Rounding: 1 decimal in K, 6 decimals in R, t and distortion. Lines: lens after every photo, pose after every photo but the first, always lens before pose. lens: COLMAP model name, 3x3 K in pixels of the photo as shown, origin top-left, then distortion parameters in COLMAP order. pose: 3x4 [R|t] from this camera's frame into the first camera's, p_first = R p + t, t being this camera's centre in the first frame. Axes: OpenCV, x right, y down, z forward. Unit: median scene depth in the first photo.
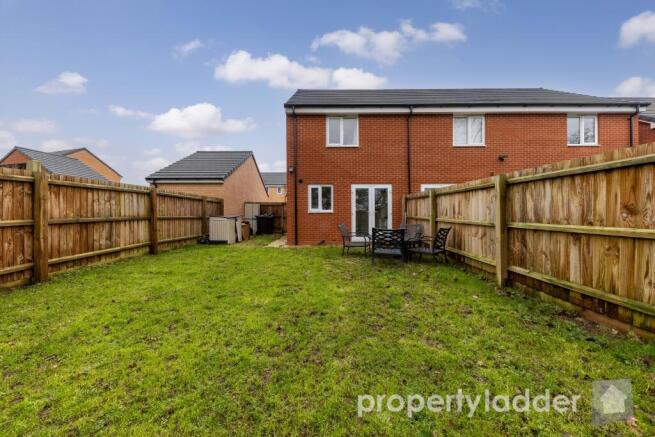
lens RADIAL K [[229.8, 0, 327.5], [0, 229.8, 218.5], [0, 0, 1]] dist [0.002255, -0.000041]
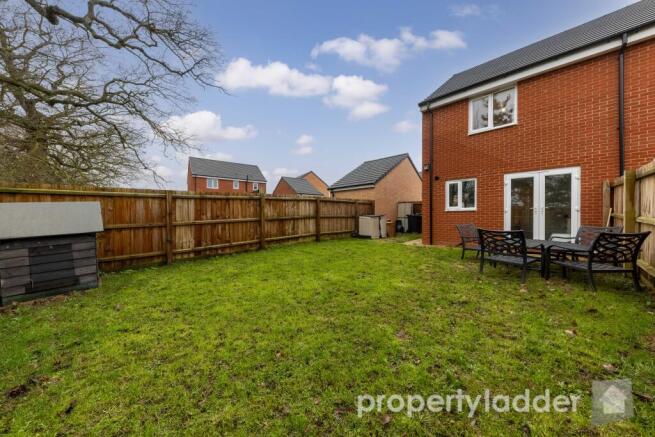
lens RADIAL K [[229.8, 0, 327.5], [0, 229.8, 218.5], [0, 0, 1]] dist [0.002255, -0.000041]
pose [[0.706309, 0.004265, -0.707891, 0.240575], [-0.001313, 0.999988, 0.004715, 0.000896], [0.707903, -0.002401, 0.706306, 0.004484]]
